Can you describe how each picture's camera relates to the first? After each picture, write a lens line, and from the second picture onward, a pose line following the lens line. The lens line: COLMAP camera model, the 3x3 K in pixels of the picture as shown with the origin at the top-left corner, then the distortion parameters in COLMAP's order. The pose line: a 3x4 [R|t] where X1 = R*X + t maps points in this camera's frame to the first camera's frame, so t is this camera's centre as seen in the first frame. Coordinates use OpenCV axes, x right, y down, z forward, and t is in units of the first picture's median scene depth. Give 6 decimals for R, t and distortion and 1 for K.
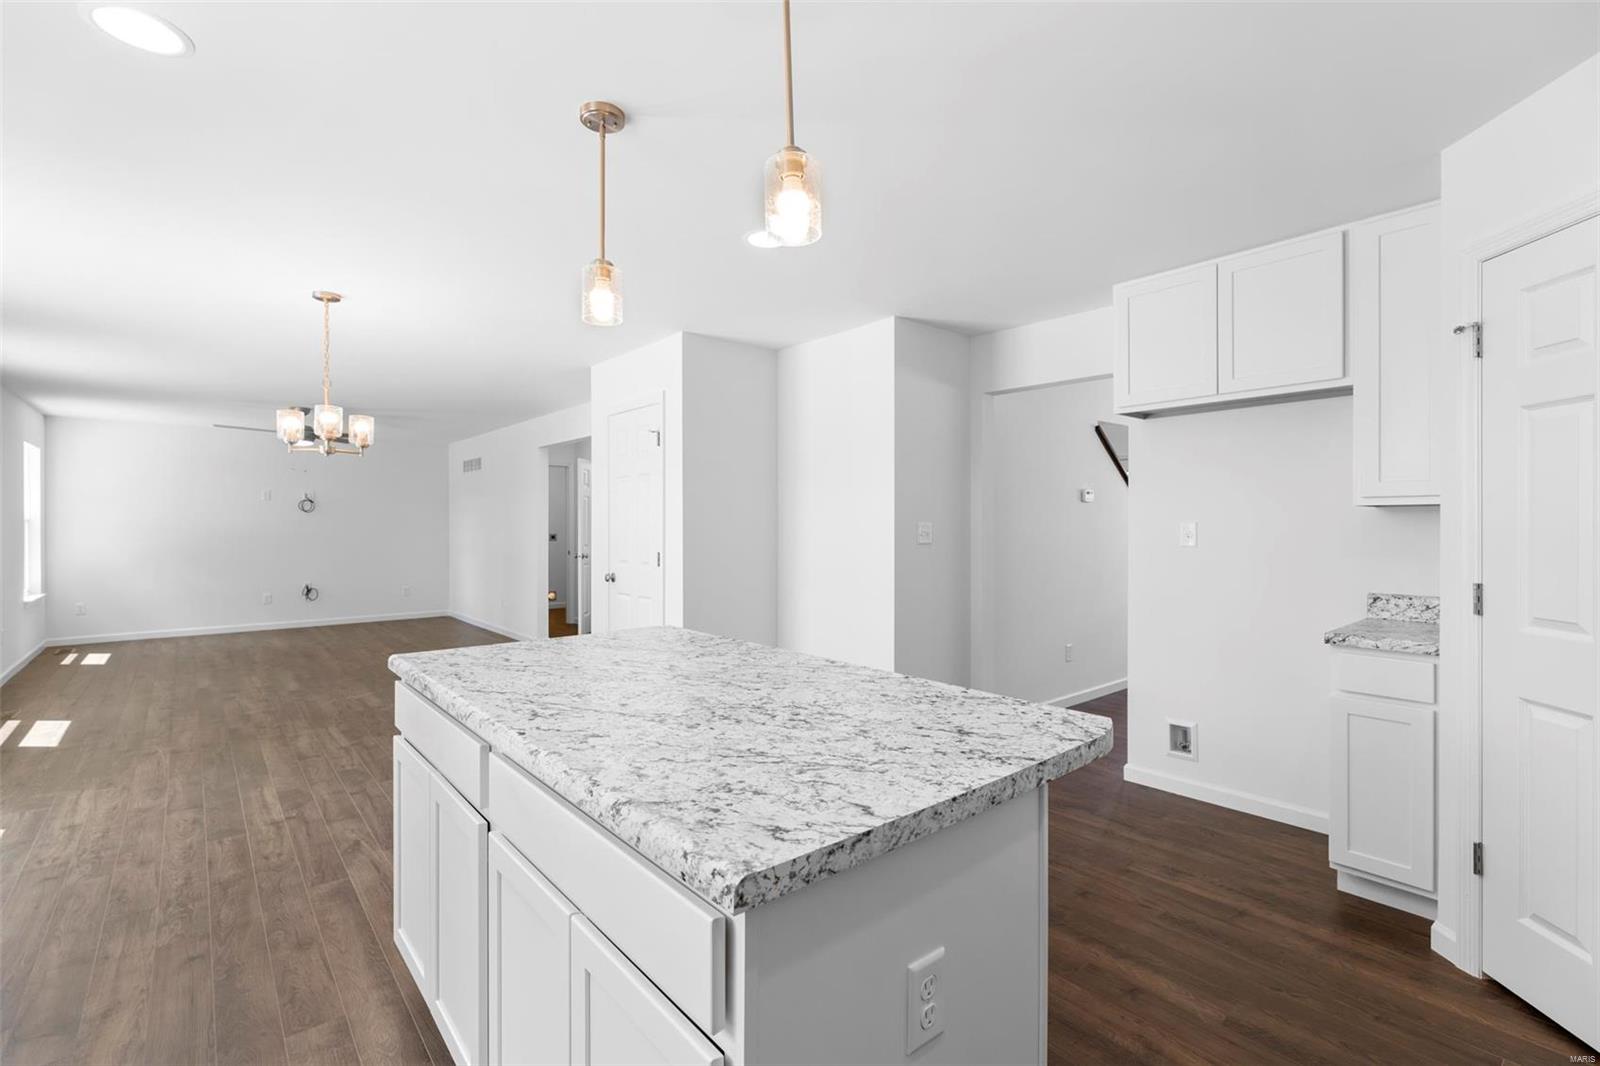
lens RADIAL K [[716.9, 0, 799.9], [0, 716.9, 528.7], [0, 0, 1]] dist [0.003860, -0.000529]
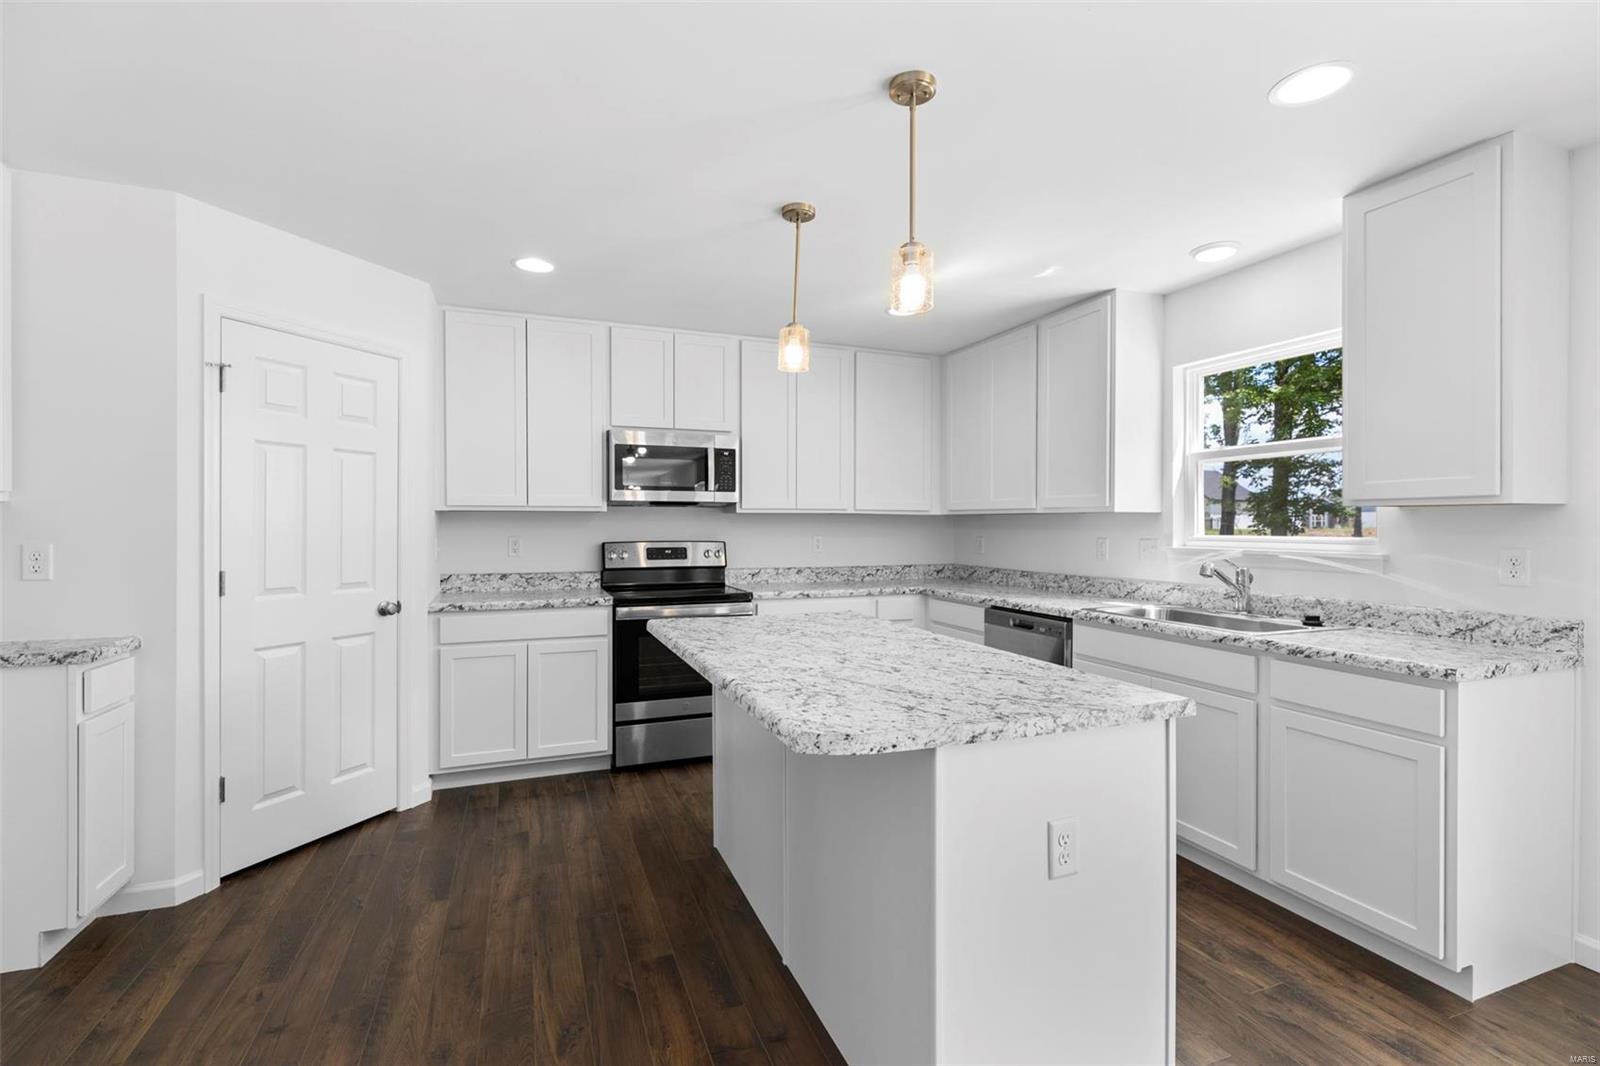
lens RADIAL K [[716.9, 0, 799.9], [0, 716.9, 528.7], [0, 0, 1]] dist [0.003860, -0.000529]
pose [[-0.945552, -0.002582, 0.325461, -0.399350], [0.000057, 0.999967, 0.008101, -0.009044], [-0.325471, 0.007679, -0.945521, 1.745264]]
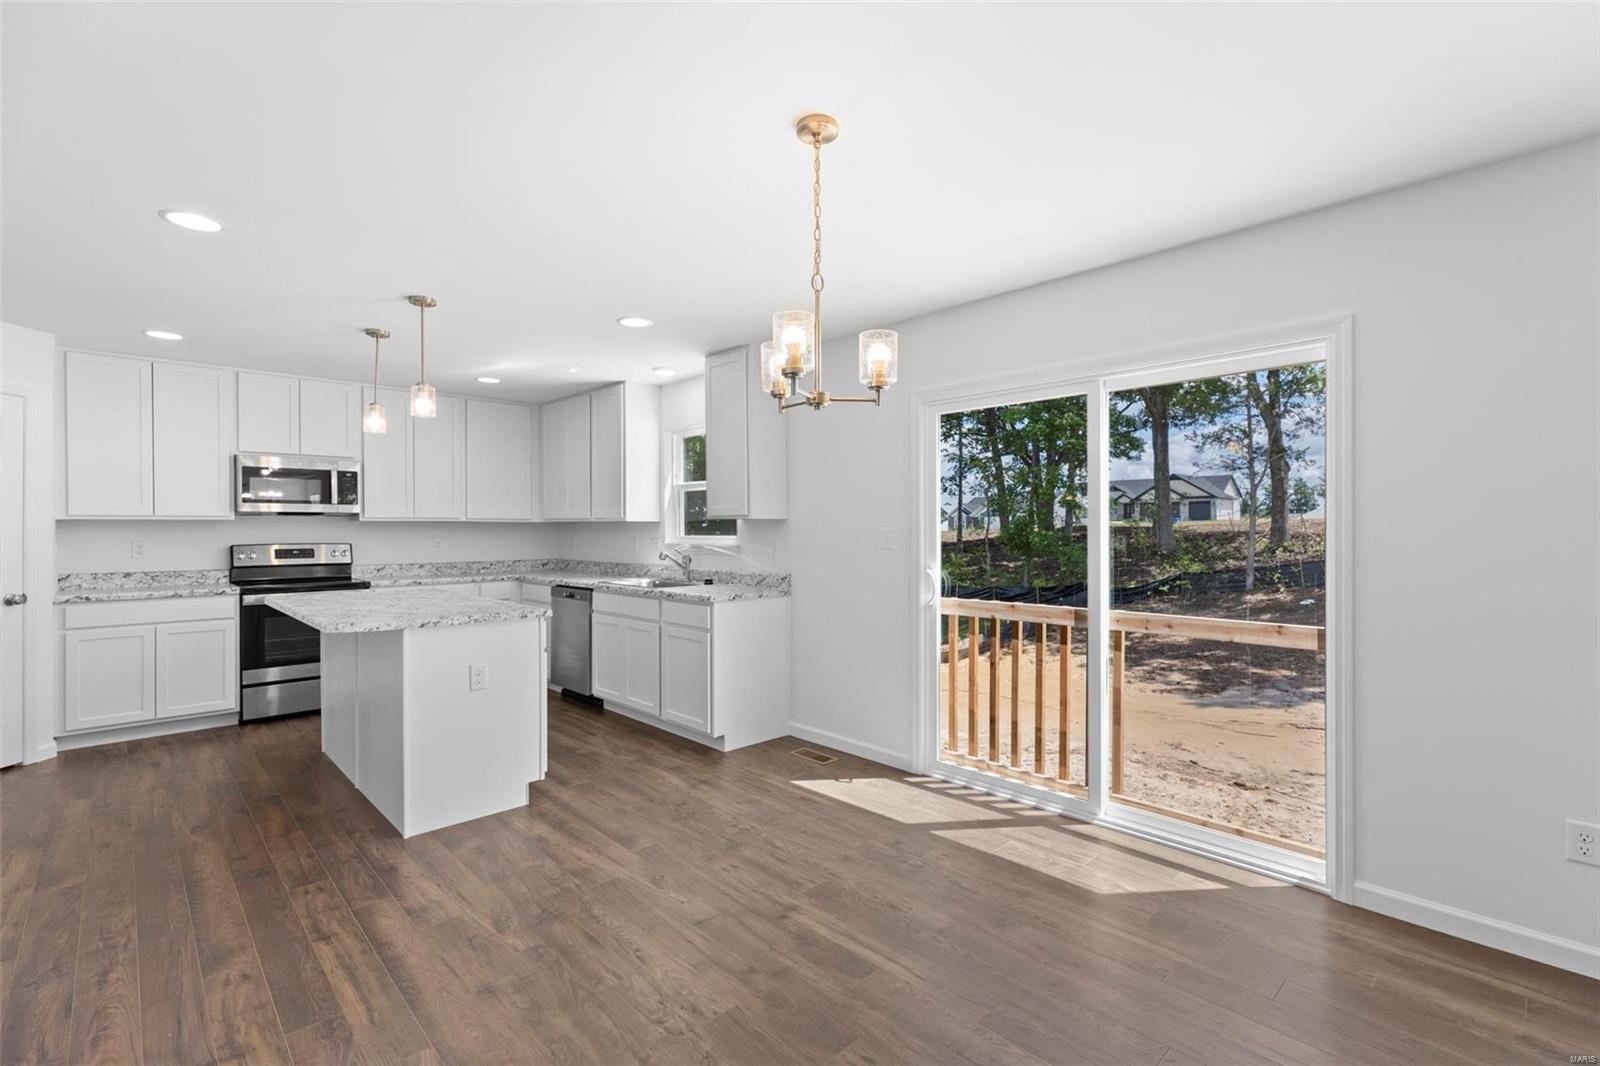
lens RADIAL K [[716.9, 0, 799.9], [0, 716.9, 528.7], [0, 0, 1]] dist [0.003860, -0.000529]
pose [[-0.998327, 0.002701, -0.057758, -0.996105], [0.002493, 0.999990, 0.003683, -0.014781], [0.057767, 0.003532, -0.998324, 2.553509]]
